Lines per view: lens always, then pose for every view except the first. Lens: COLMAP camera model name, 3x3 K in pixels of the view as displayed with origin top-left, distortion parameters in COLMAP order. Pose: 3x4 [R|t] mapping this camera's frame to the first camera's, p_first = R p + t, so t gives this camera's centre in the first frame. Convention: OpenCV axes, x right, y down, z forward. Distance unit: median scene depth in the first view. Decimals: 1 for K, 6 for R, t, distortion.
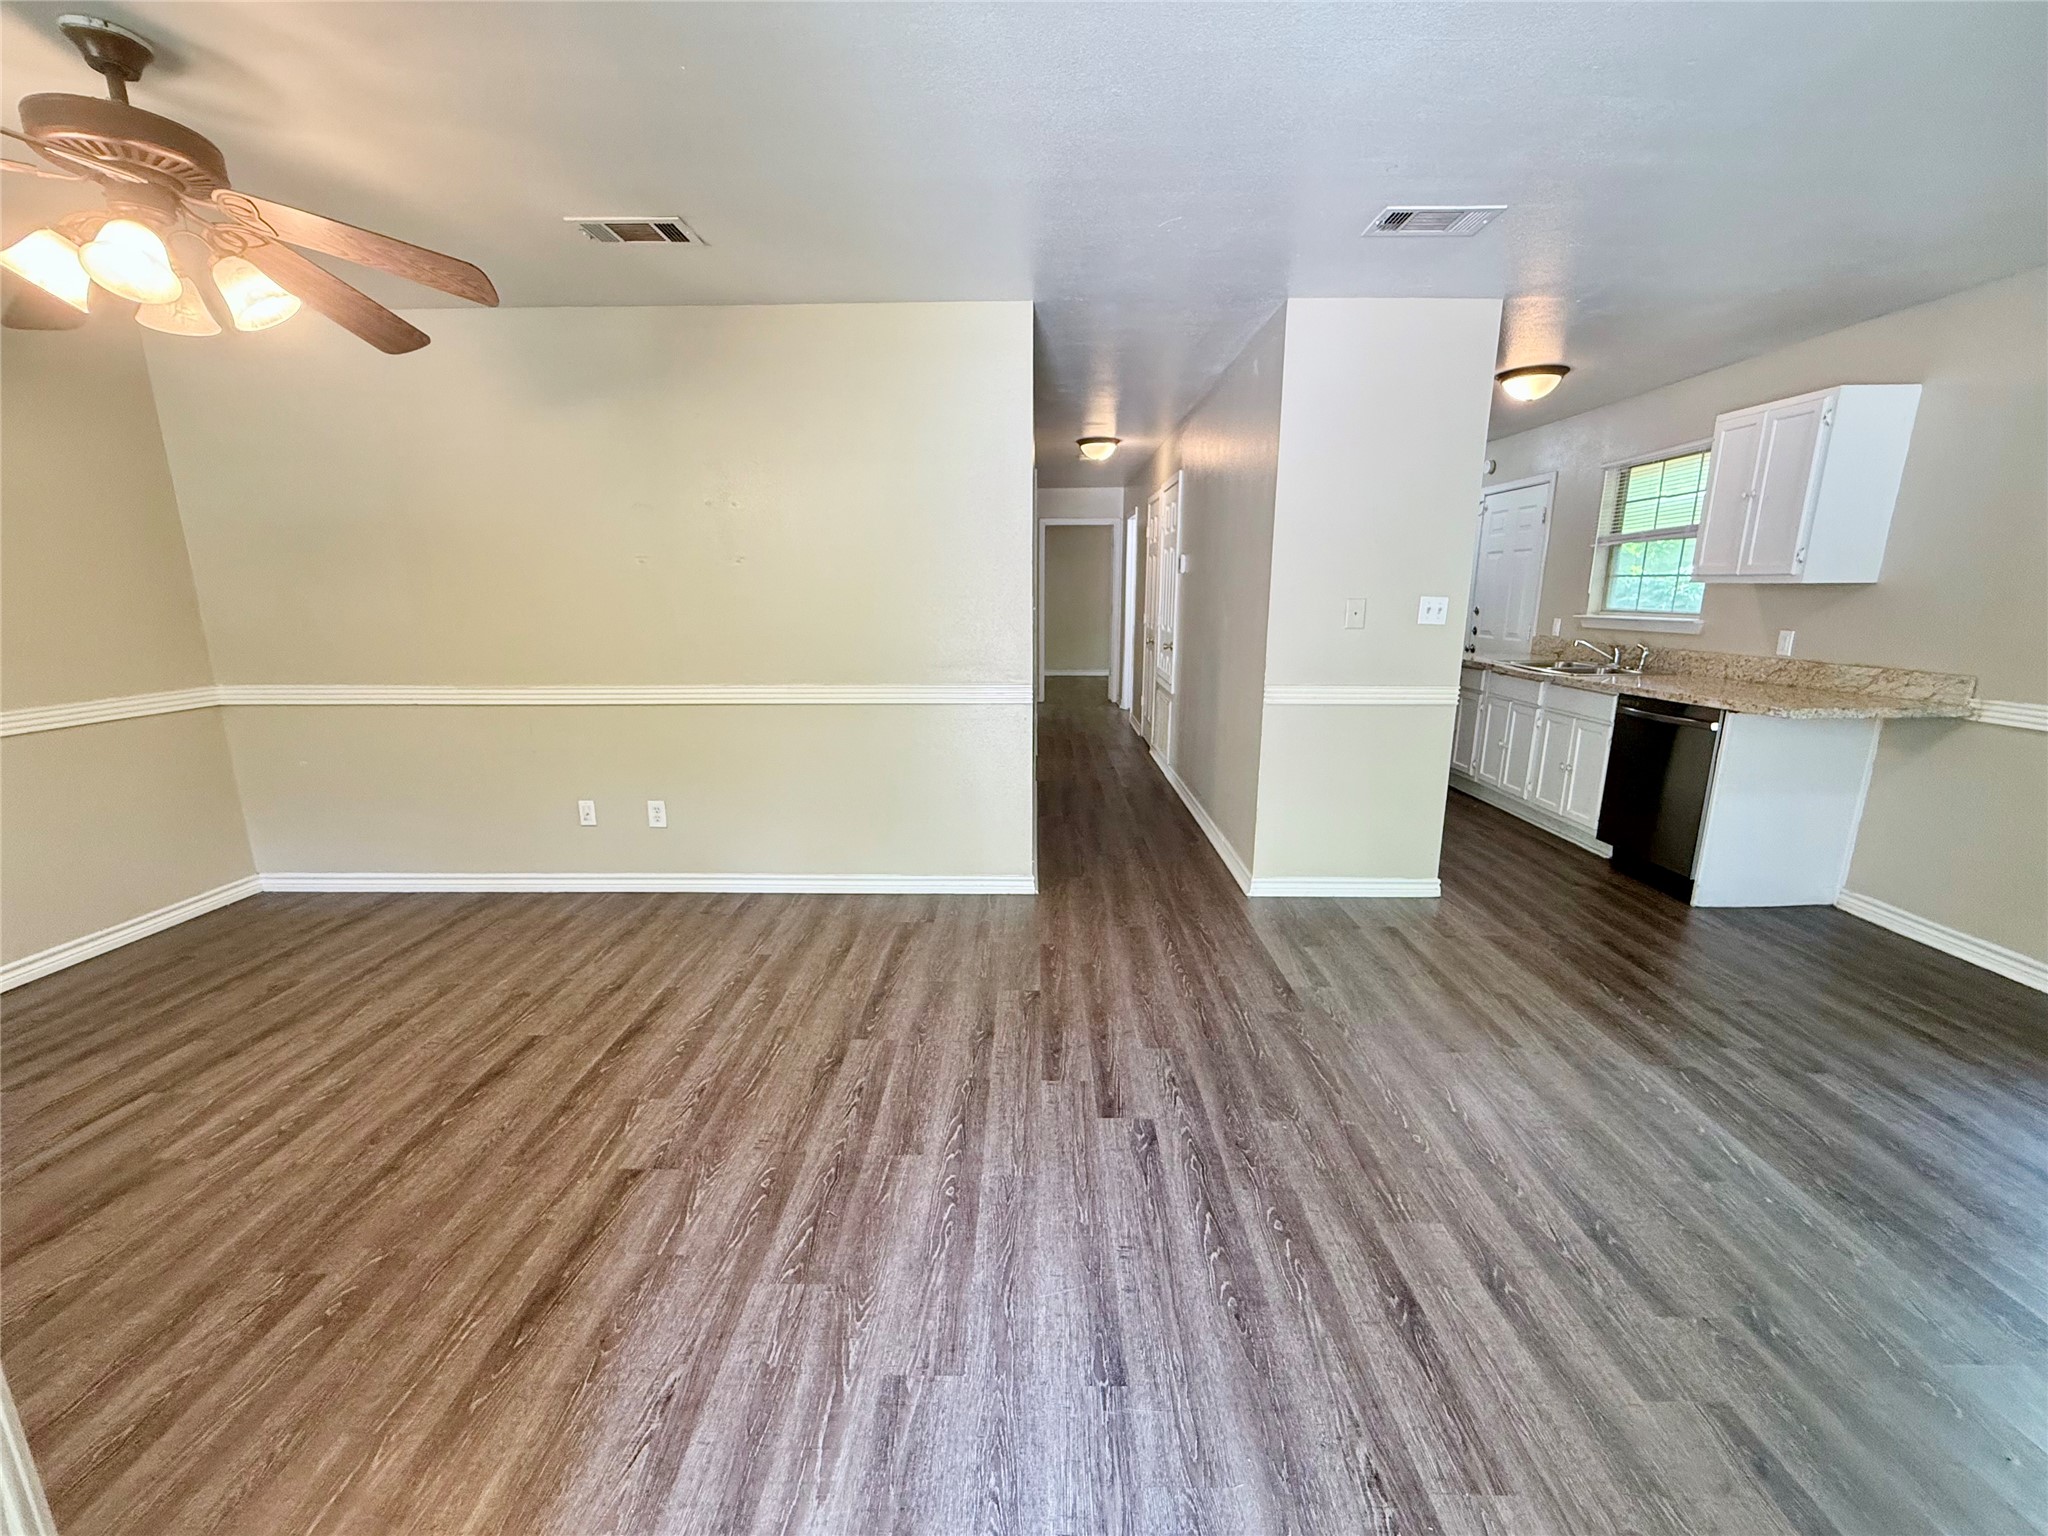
lens RADIAL K [[815.0, 0, 1019.2], [0, 815.0, 771.2], [0, 0, 1]] dist [-0.001533, -0.000037]
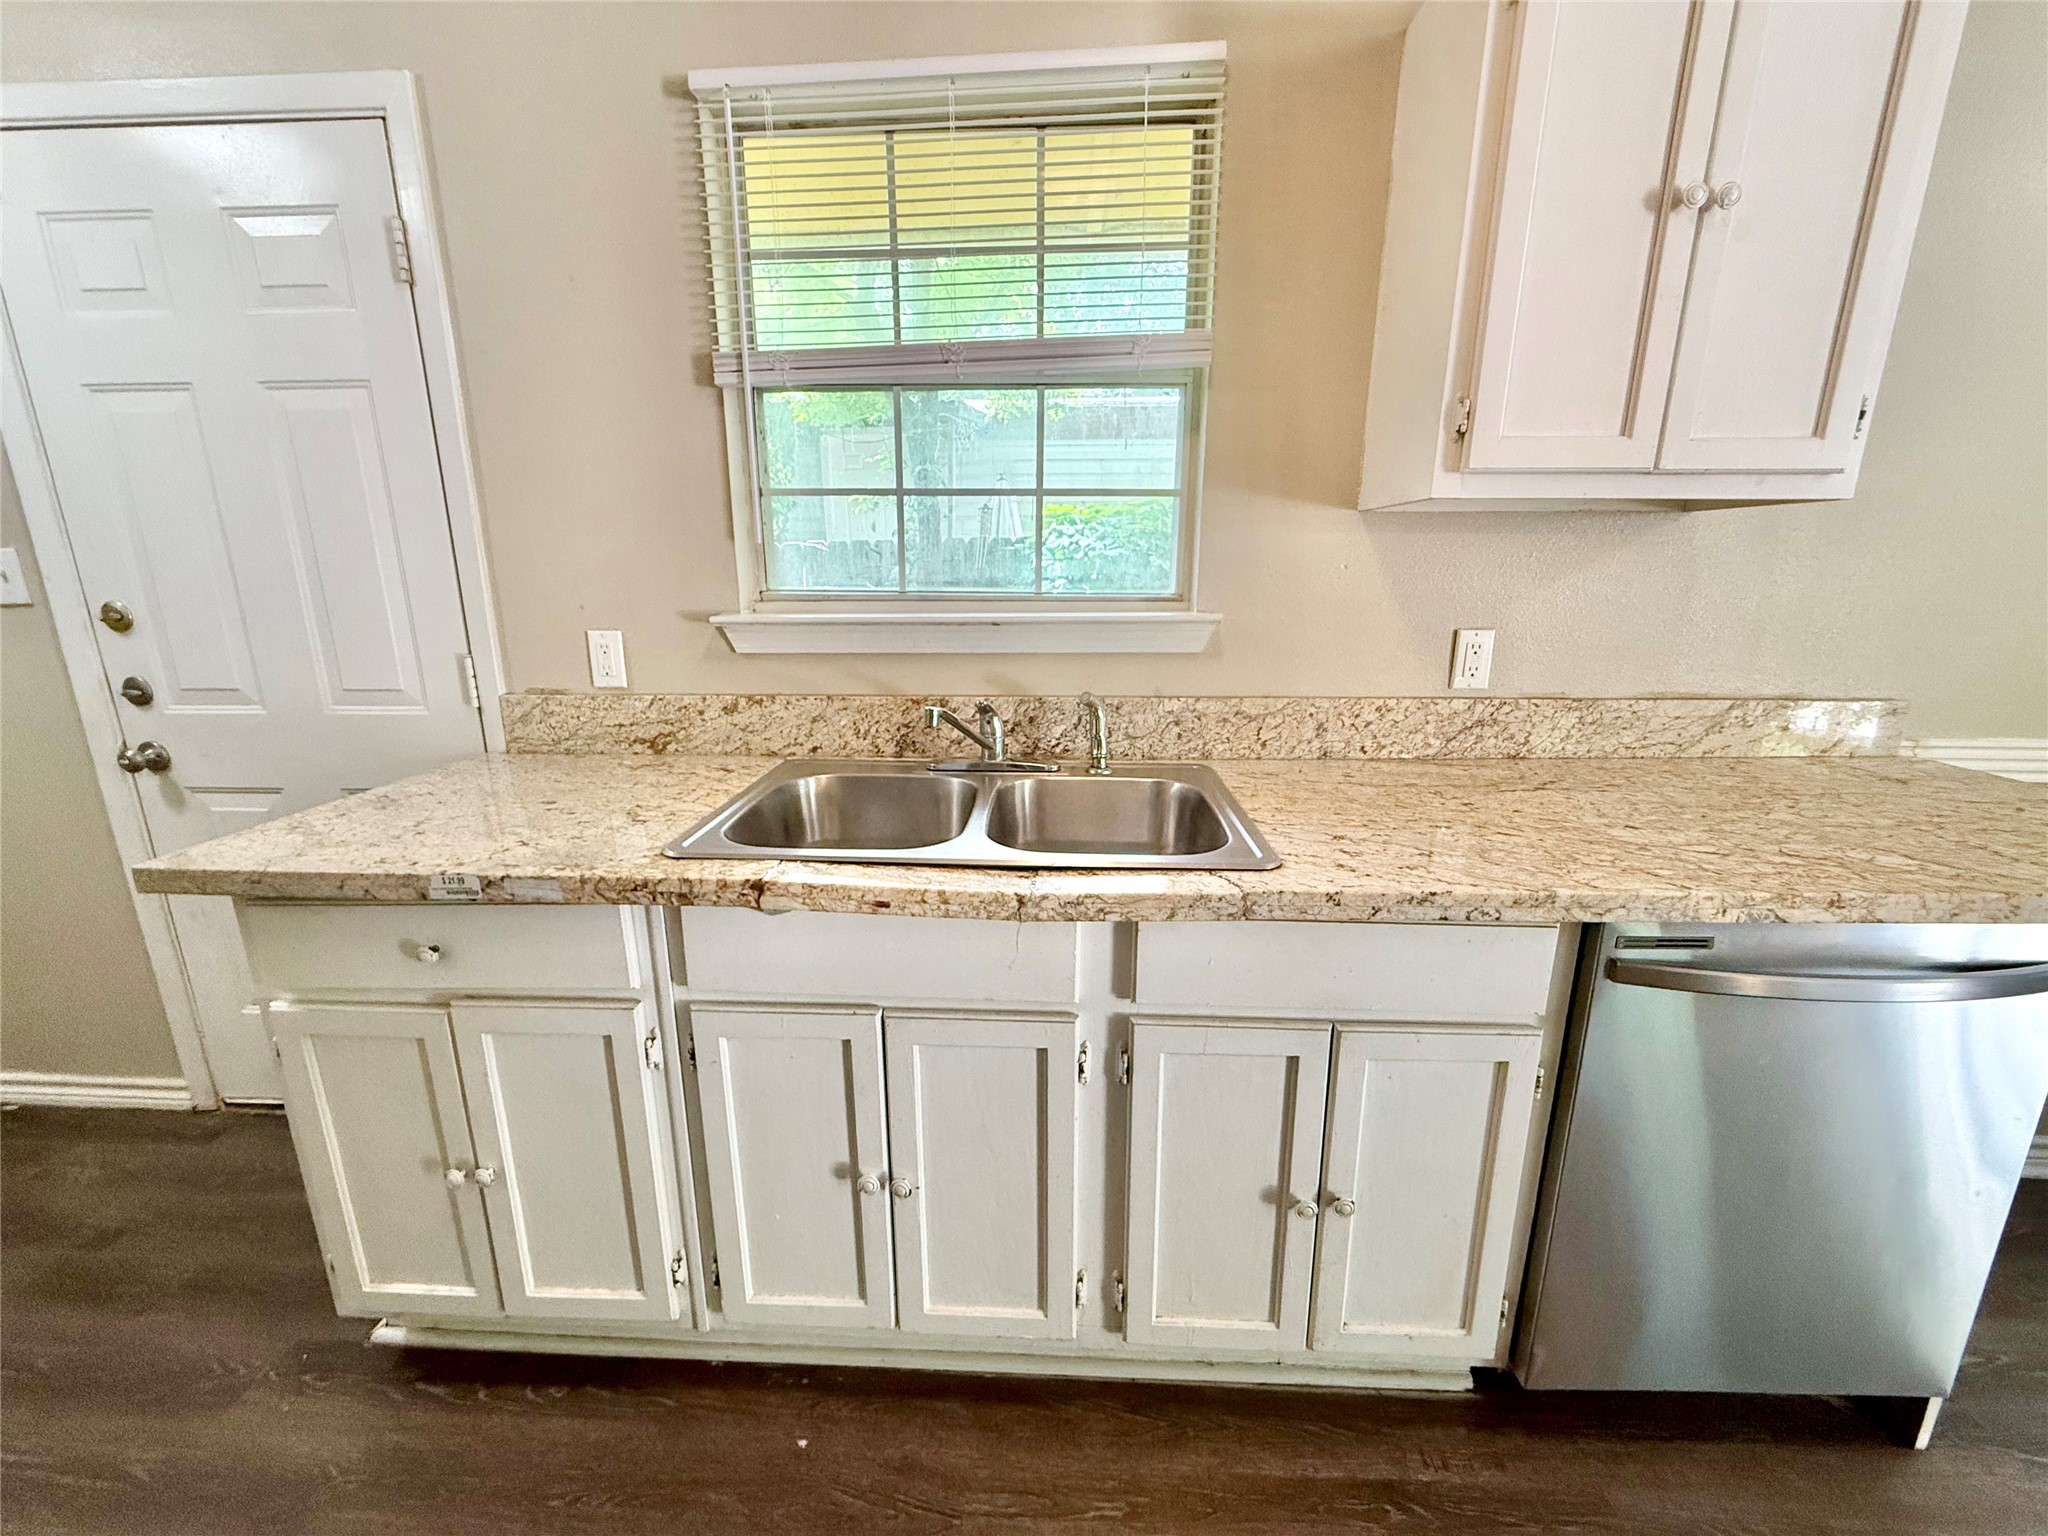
lens RADIAL K [[815.0, 0, 1025.5], [0, 815.0, 770.0], [0, 0, 1]] dist [-0.001533, -0.000037]
pose [[0.018615, -0.233060, 0.972284, 0.831683], [0.216977, 0.950219, 0.223617, -0.390876], [-0.975999, 0.206800, 0.068257, 1.917662]]
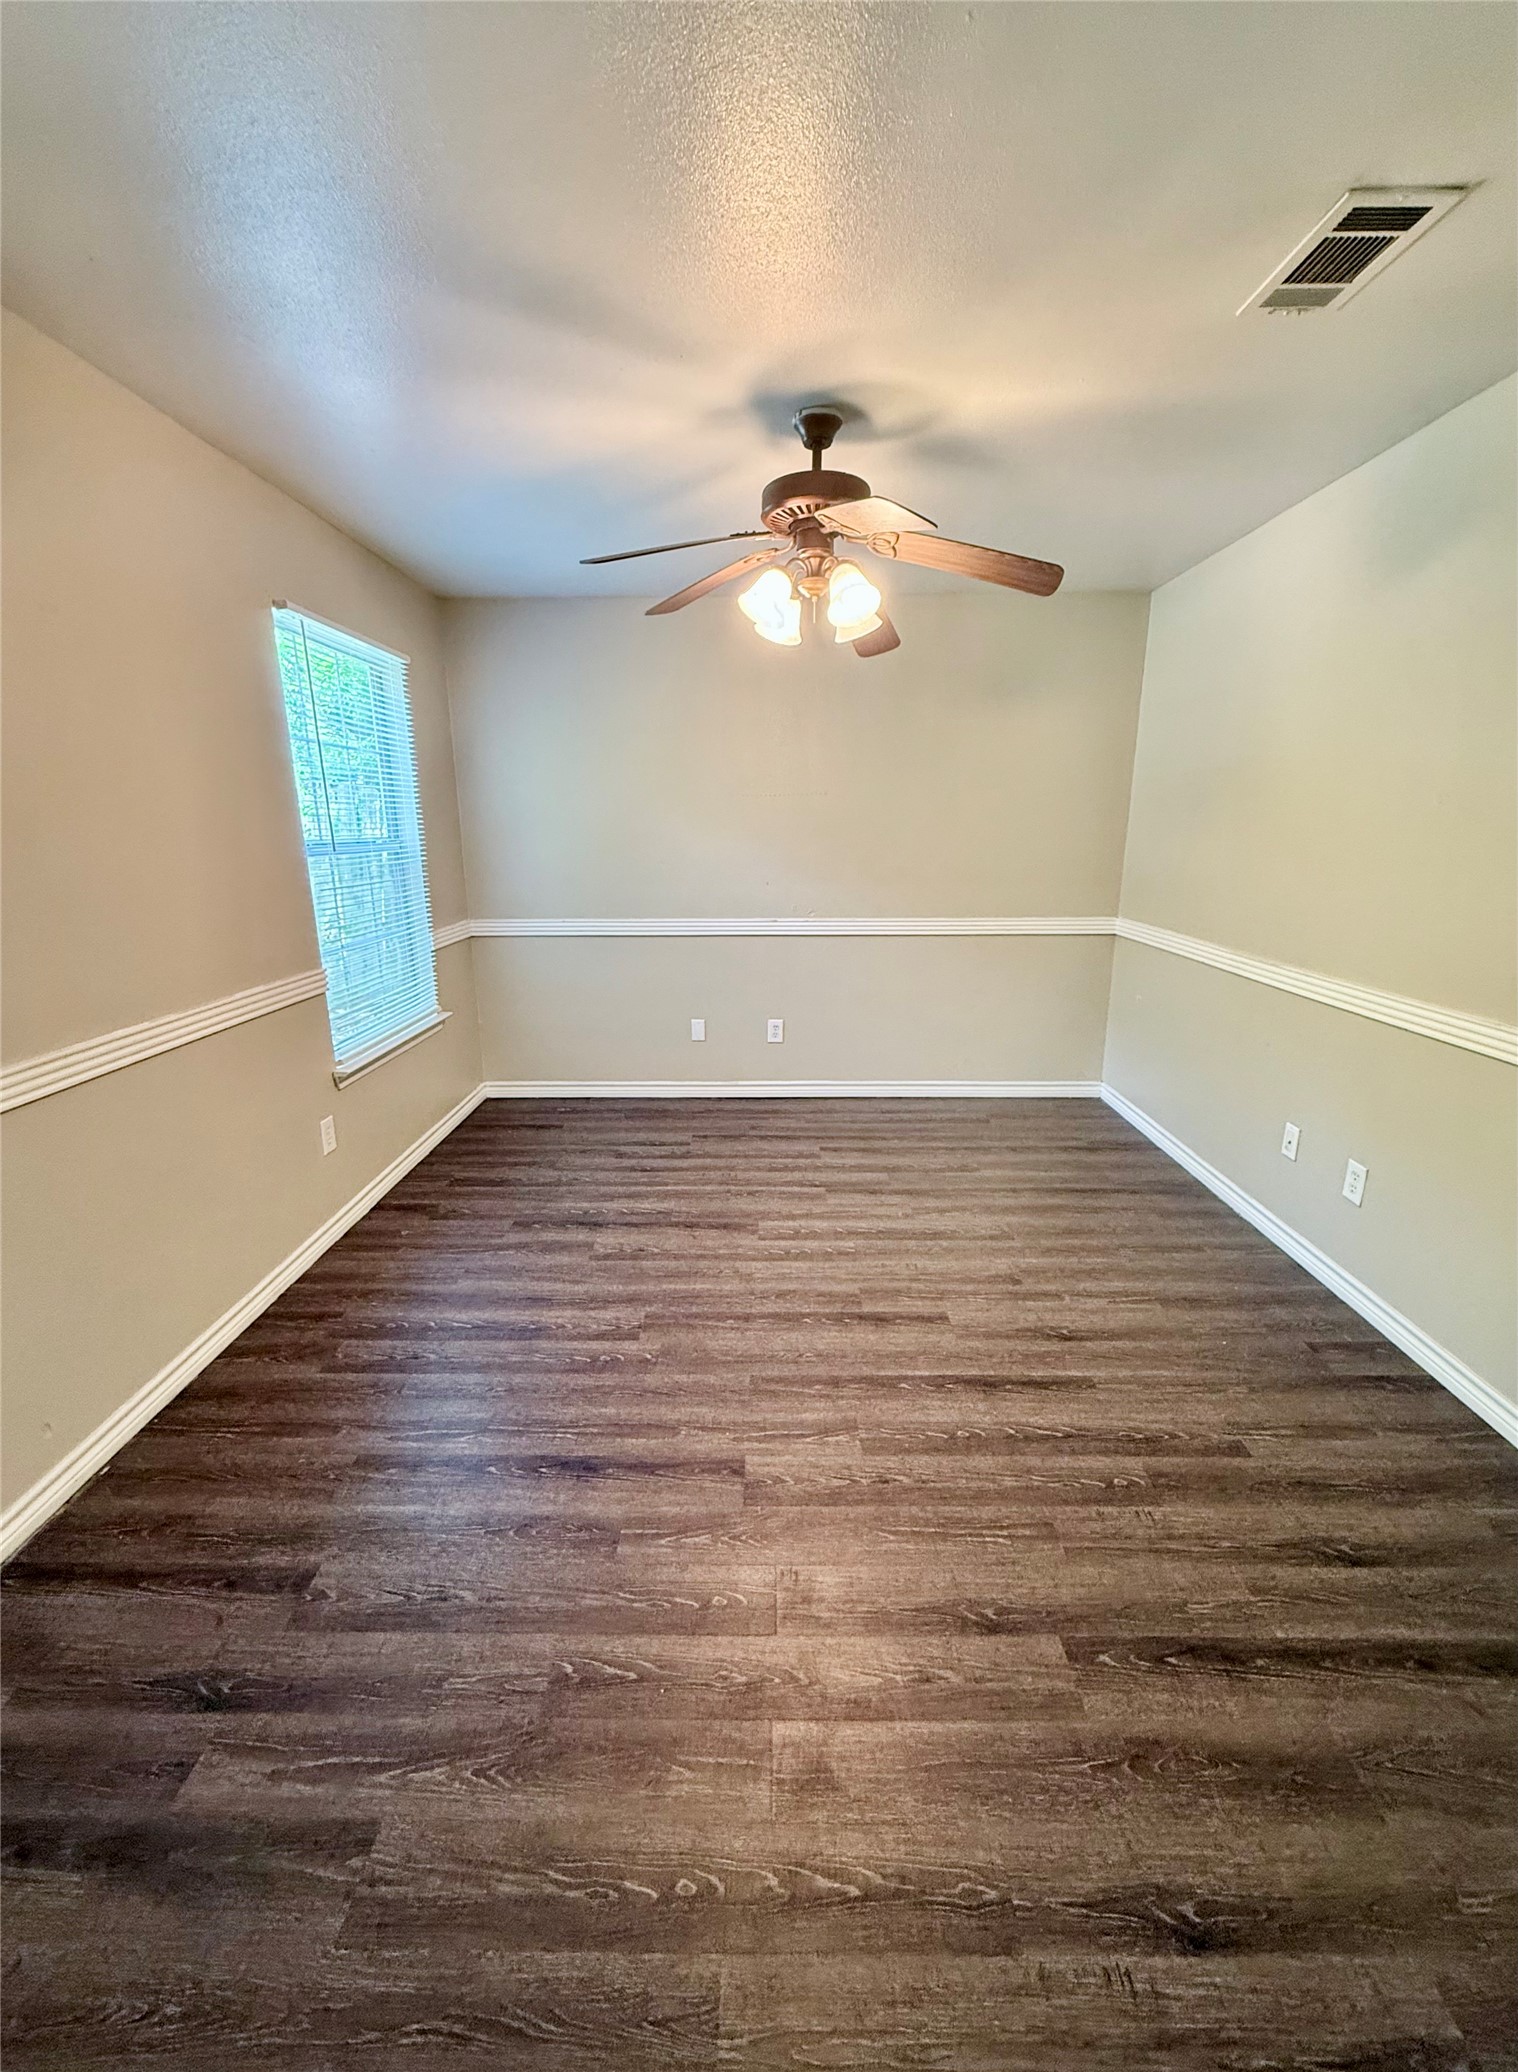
lens RADIAL K [[824.6, 0, 760.5], [0, 824.6, 1035.3], [0, 0, 1]] dist [-0.001533, -0.000037]
pose [[0.009171, 0.254867, -0.966933, 0.272371], [-0.215046, 0.944851, 0.247007, -0.191465], [0.976561, 0.205670, 0.063473, 0.702570]]
